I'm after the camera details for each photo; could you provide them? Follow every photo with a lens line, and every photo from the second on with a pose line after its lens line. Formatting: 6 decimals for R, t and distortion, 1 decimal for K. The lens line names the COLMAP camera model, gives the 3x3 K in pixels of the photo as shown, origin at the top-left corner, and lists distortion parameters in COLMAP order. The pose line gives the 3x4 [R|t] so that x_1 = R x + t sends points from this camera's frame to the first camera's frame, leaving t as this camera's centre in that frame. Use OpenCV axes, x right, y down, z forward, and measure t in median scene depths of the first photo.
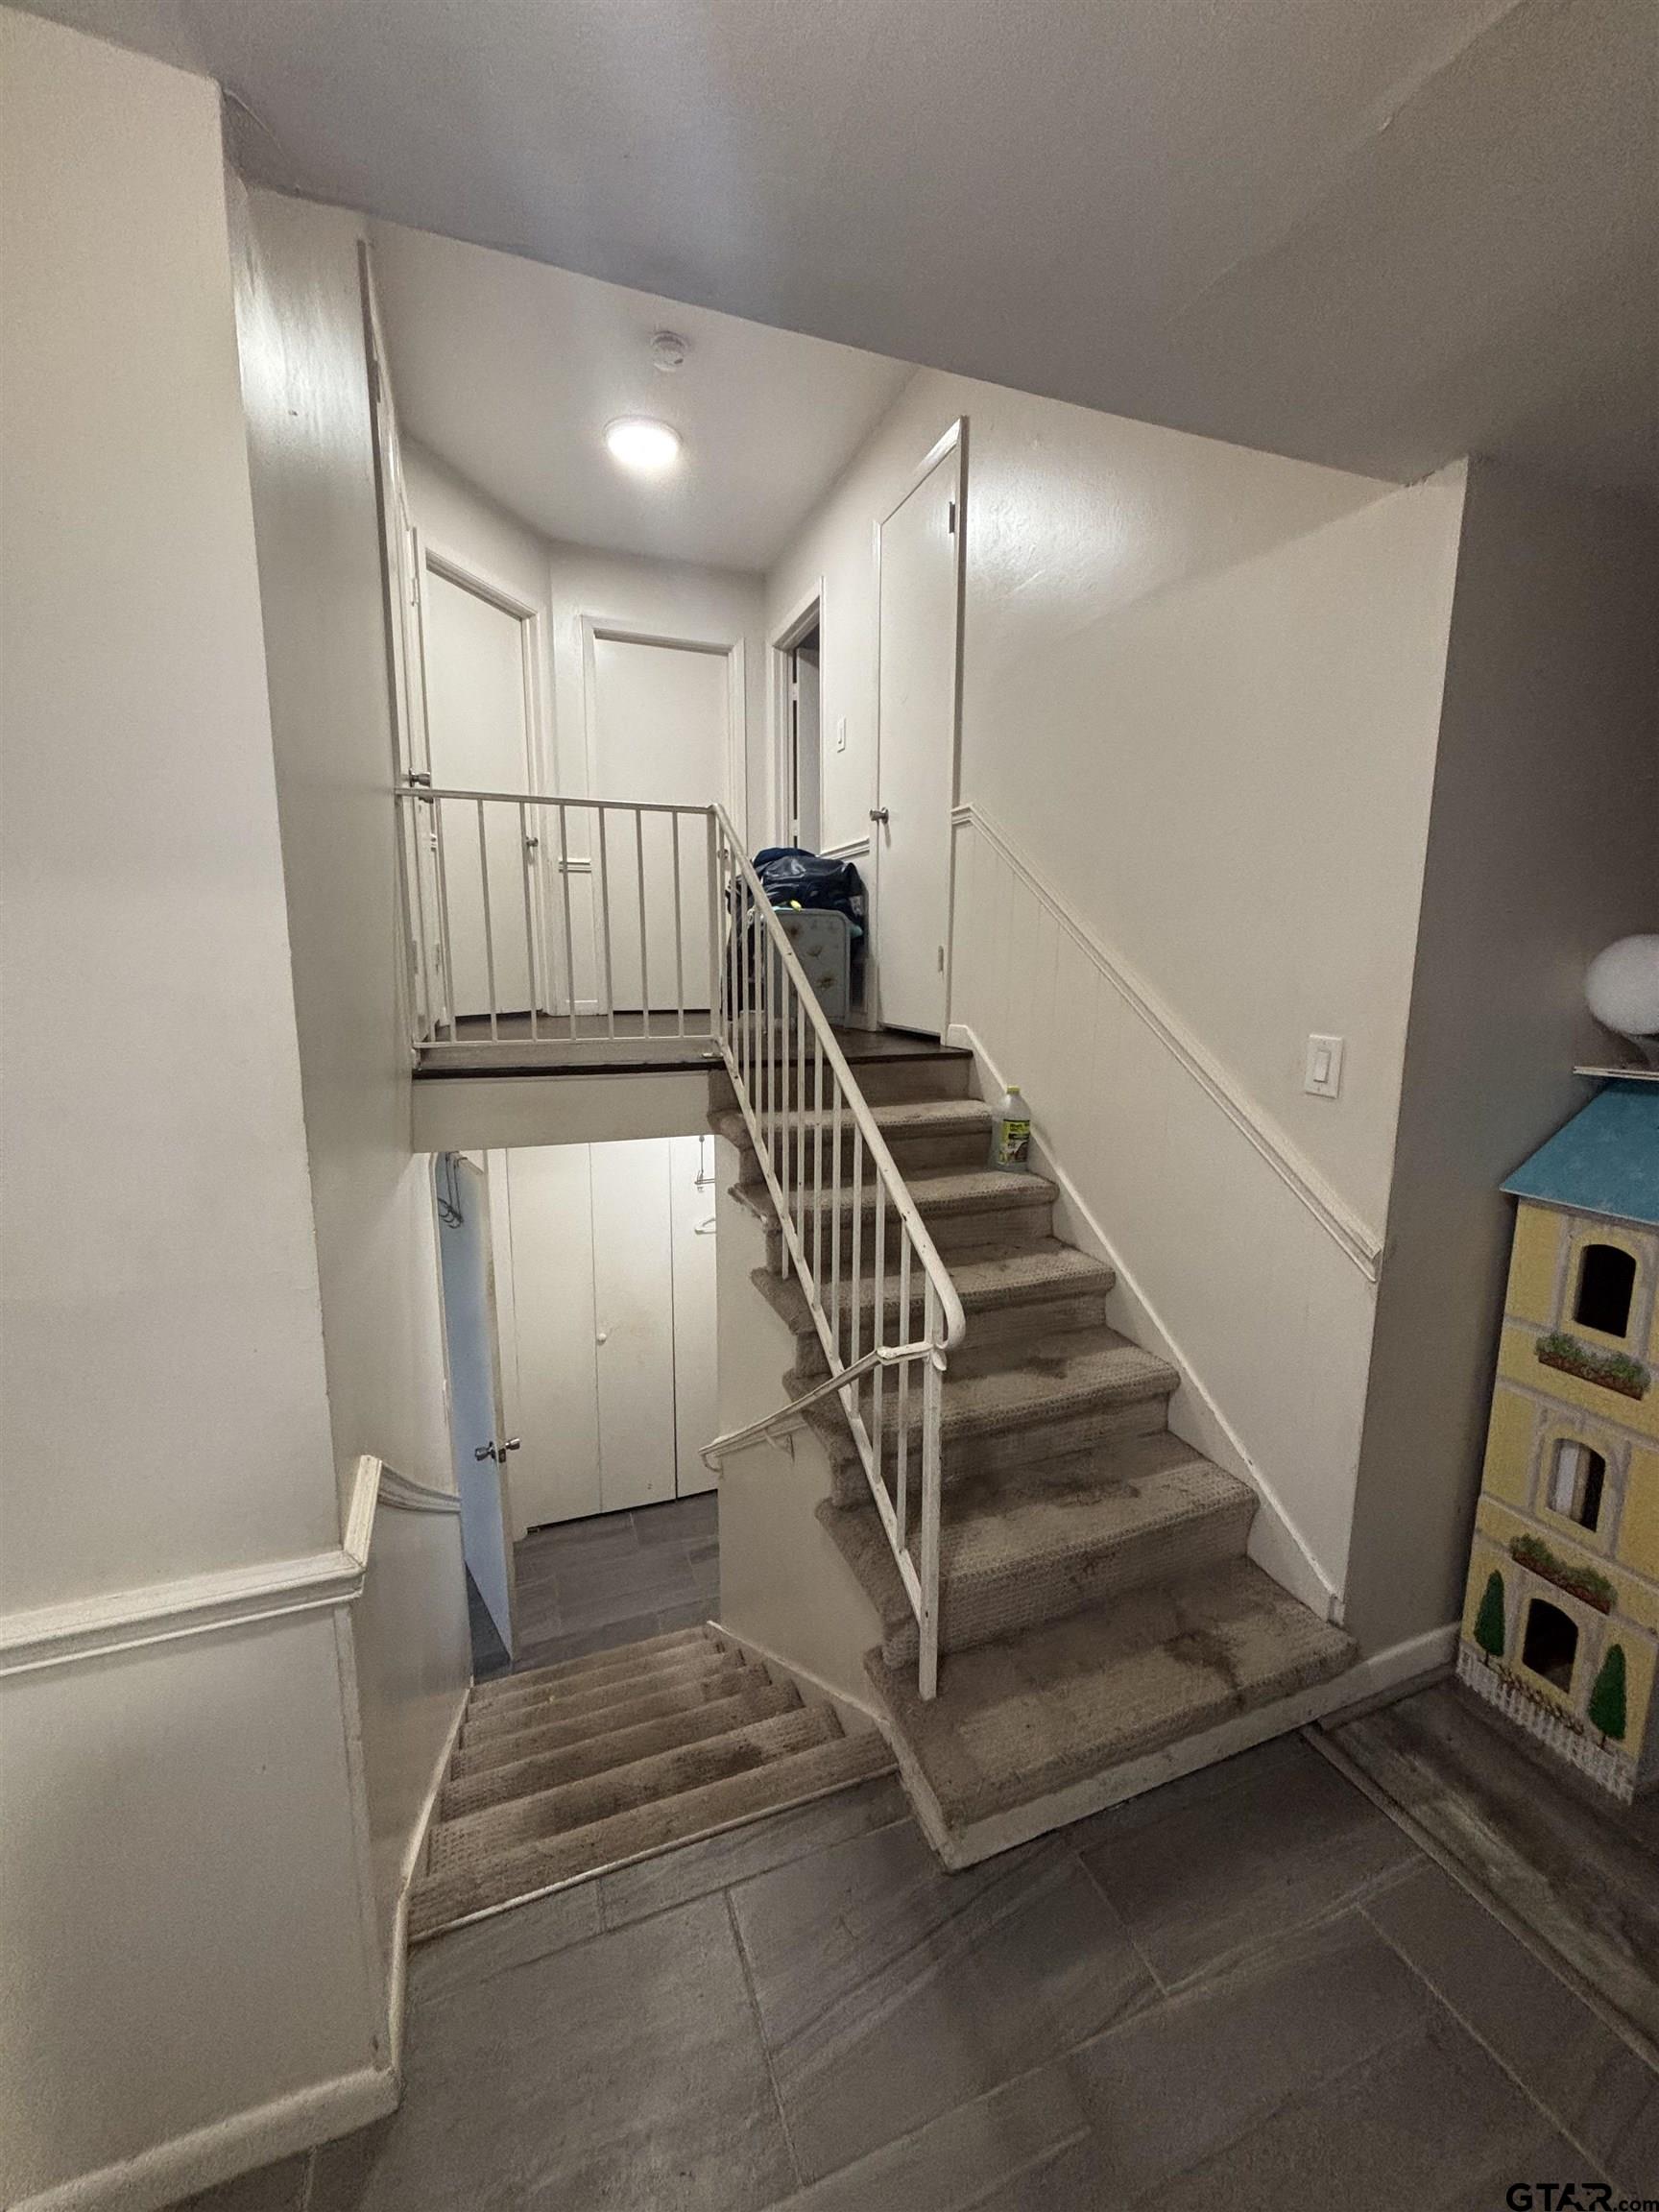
lens RADIAL K [[887.1, 0, 828.2], [0, 887.1, 1099.7], [0, 0, 1]] dist [0.006670, -0.001355]
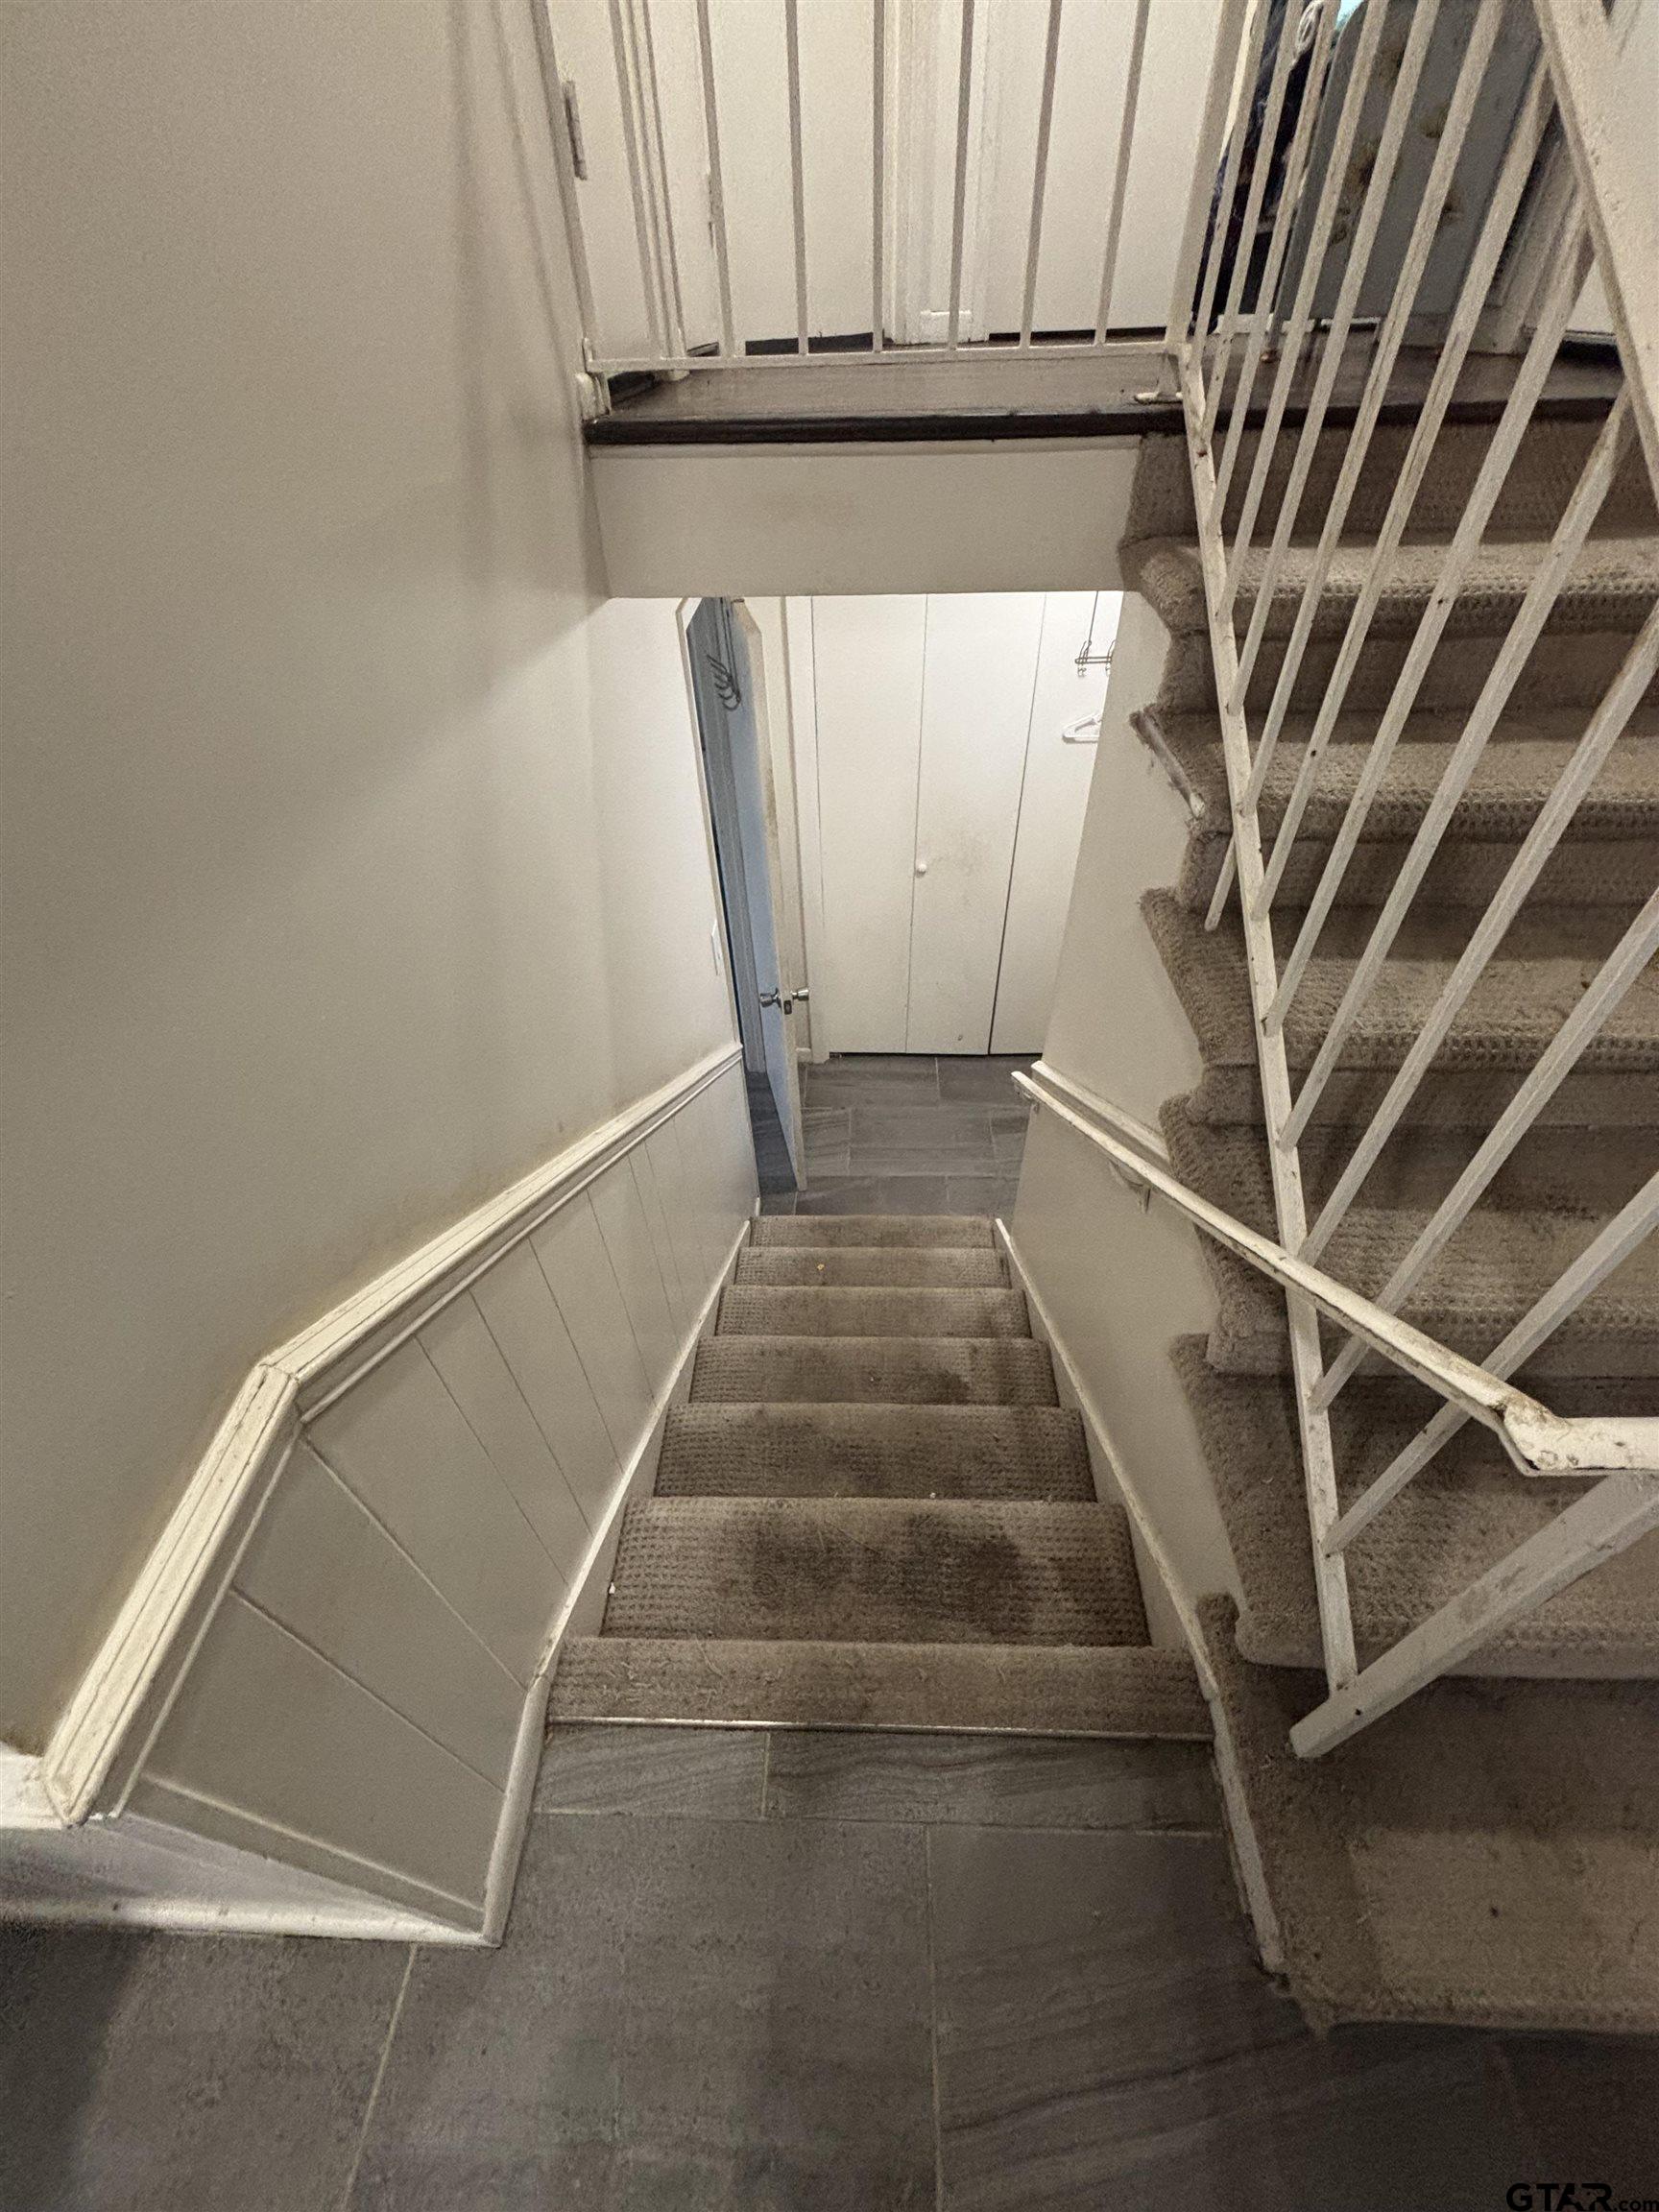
lens RADIAL K [[887.1, 0, 829.6], [0, 887.1, 1107.2], [0, 0, 1]] dist [0.006670, -0.001355]
pose [[0.921799, 0.240273, -0.304229, -0.059341], [-0.031177, 0.828171, 0.559608, 0.003085], [0.386413, -0.506361, 0.770898, 0.388073]]
